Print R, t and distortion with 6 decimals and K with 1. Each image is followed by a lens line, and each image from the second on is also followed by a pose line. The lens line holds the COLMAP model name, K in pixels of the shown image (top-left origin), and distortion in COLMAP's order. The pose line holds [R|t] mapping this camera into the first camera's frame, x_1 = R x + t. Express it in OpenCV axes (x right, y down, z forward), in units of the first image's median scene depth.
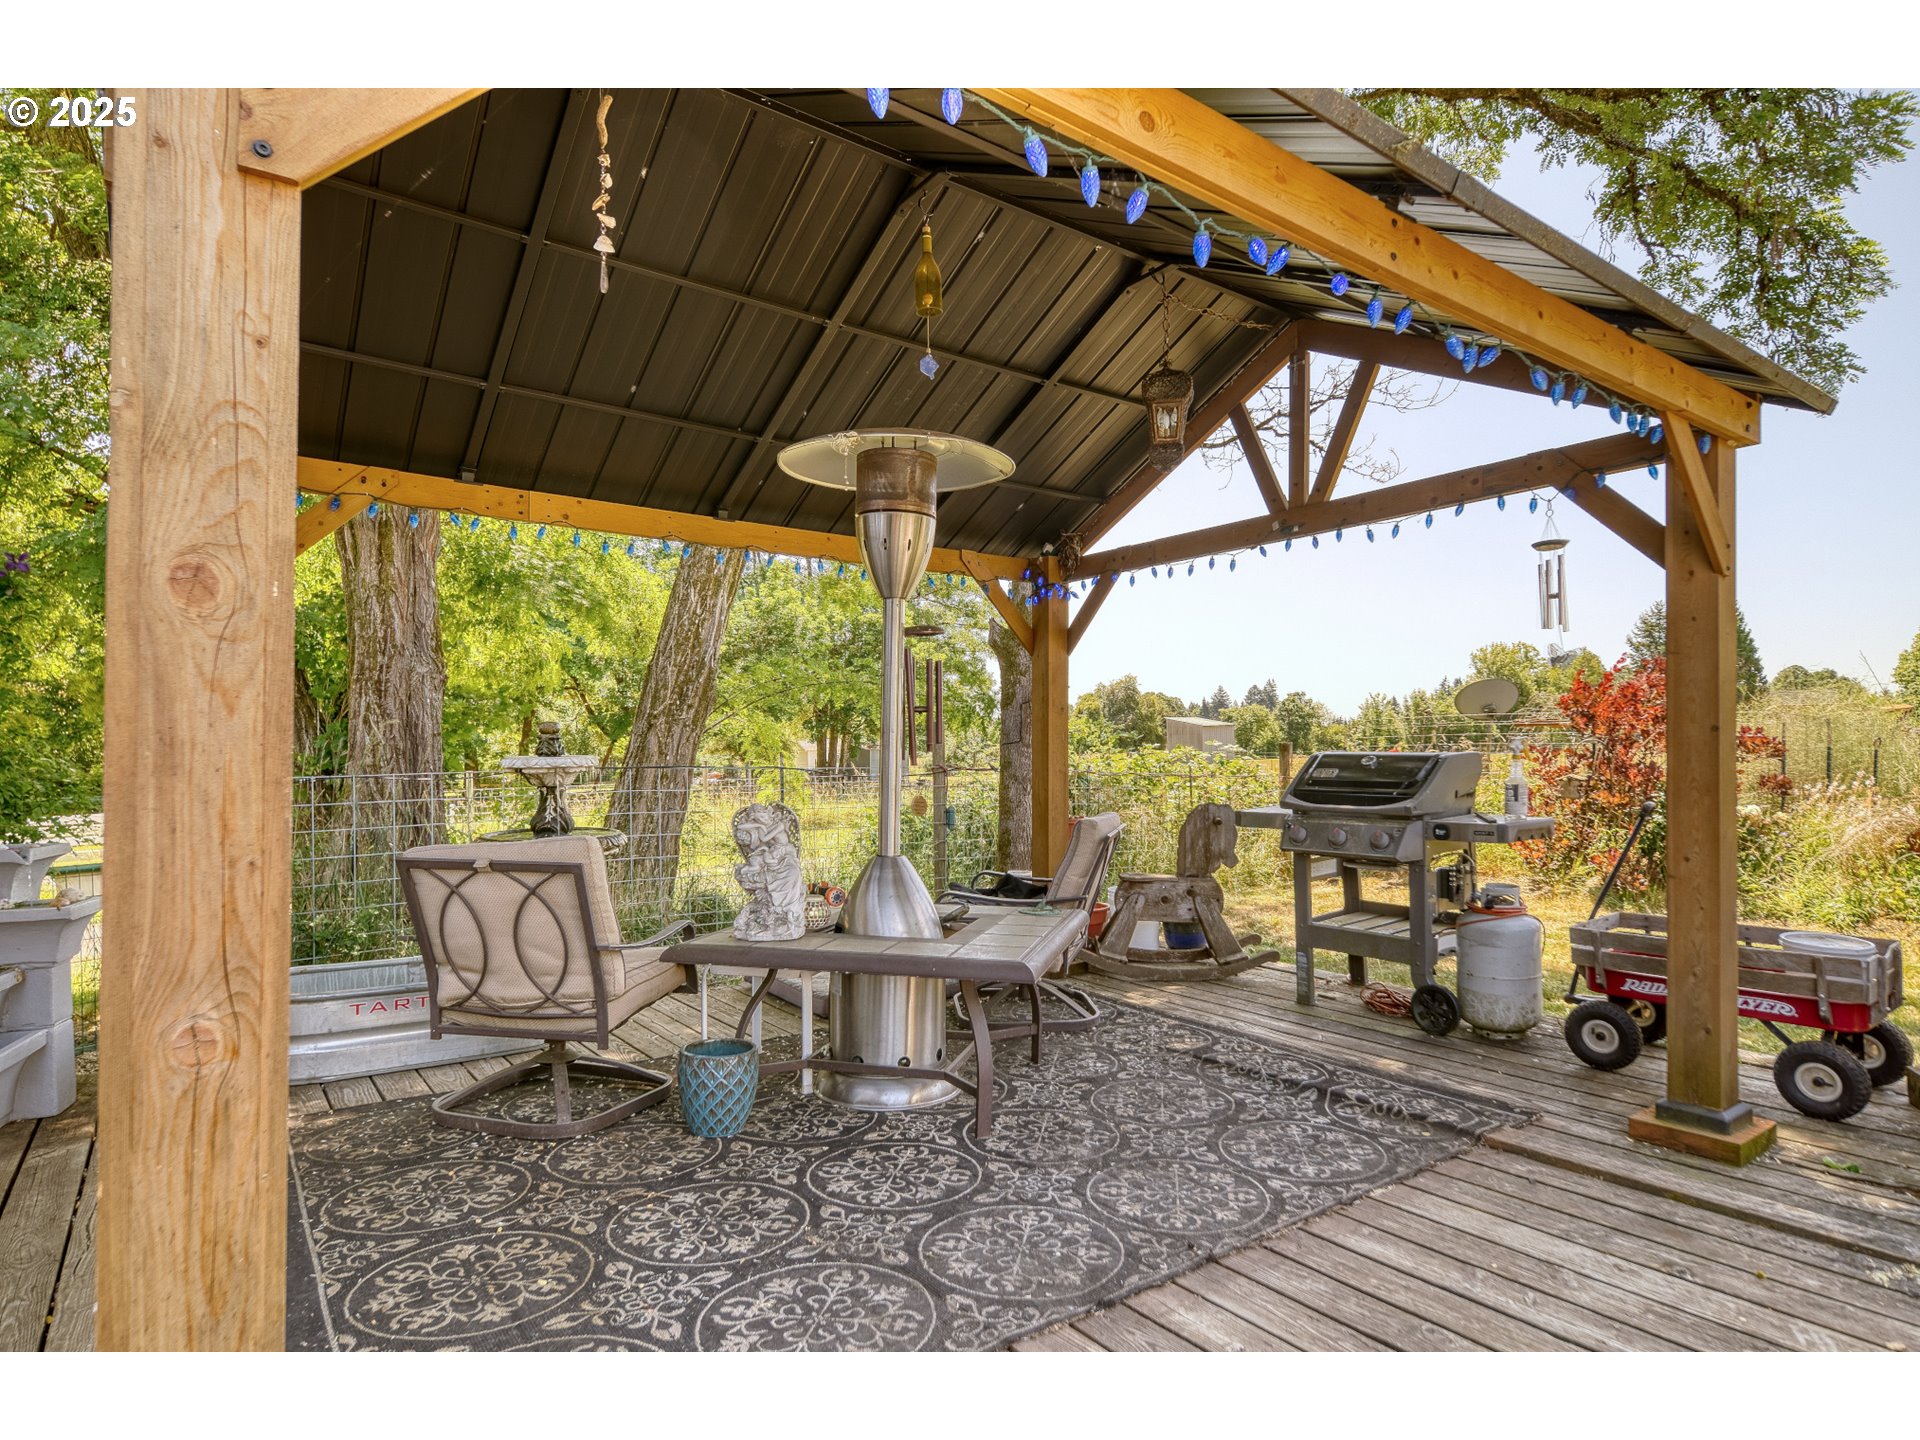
lens RADIAL K [[1044.1, 0, 966.3], [0, 1044.1, 731.2], [0, 0, 1]] dist [-0.007988, -0.001129]
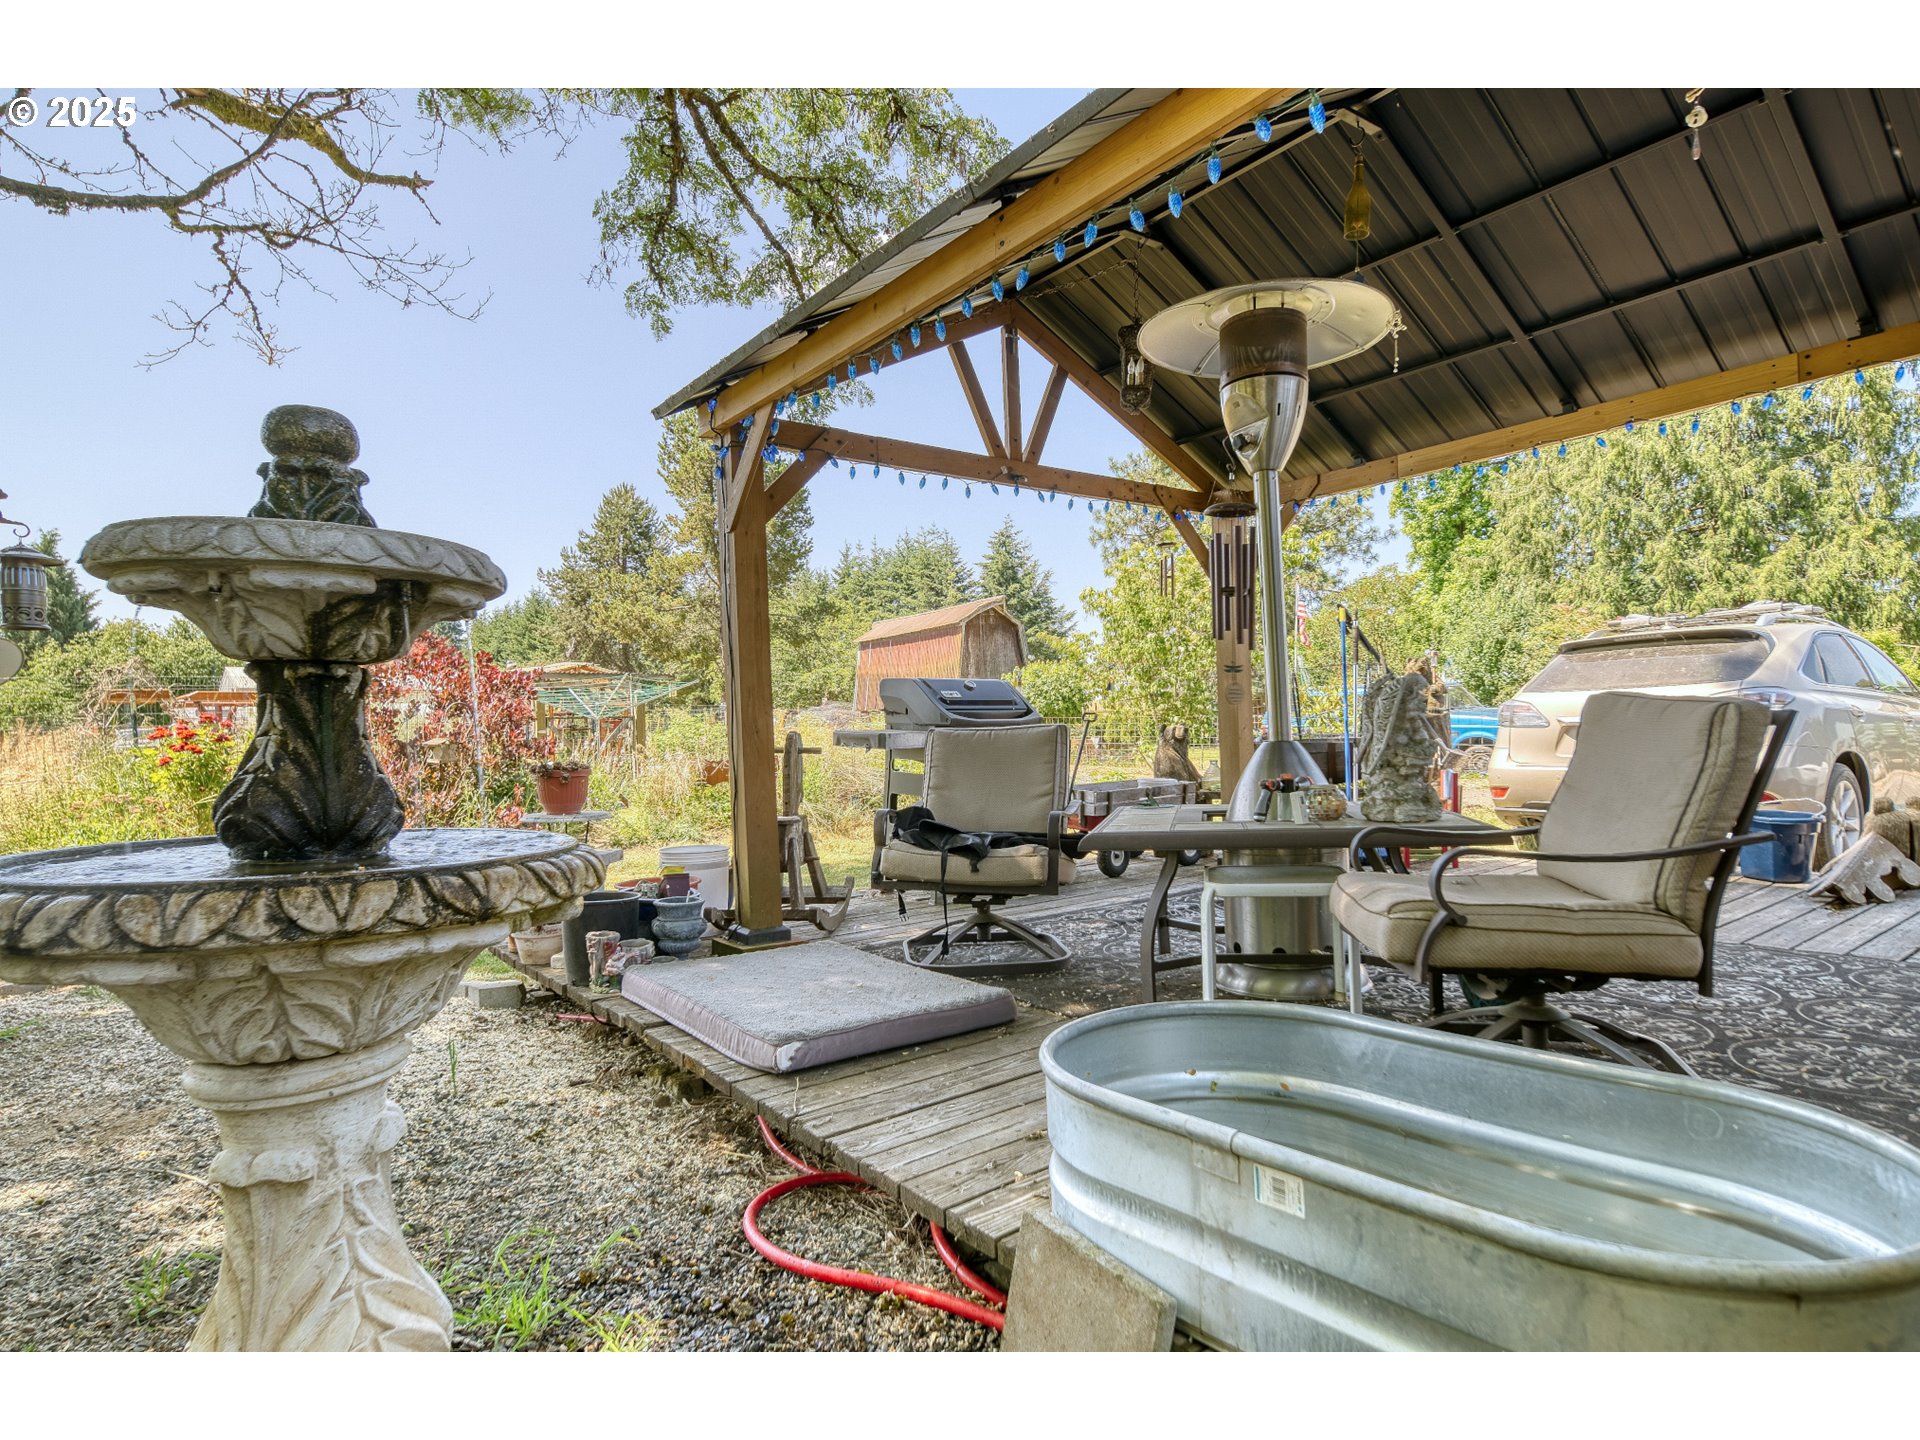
lens RADIAL K [[1044.1, 0, 965.0], [0, 1044.1, 724.1], [0, 0, 1]] dist [-0.007988, -0.001129]
pose [[-0.033556, 0.006845, 0.999413, -0.851513], [0.004140, 0.999969, -0.006710, 0.089834], [-0.999428, 0.003913, -0.033584, 1.100671]]
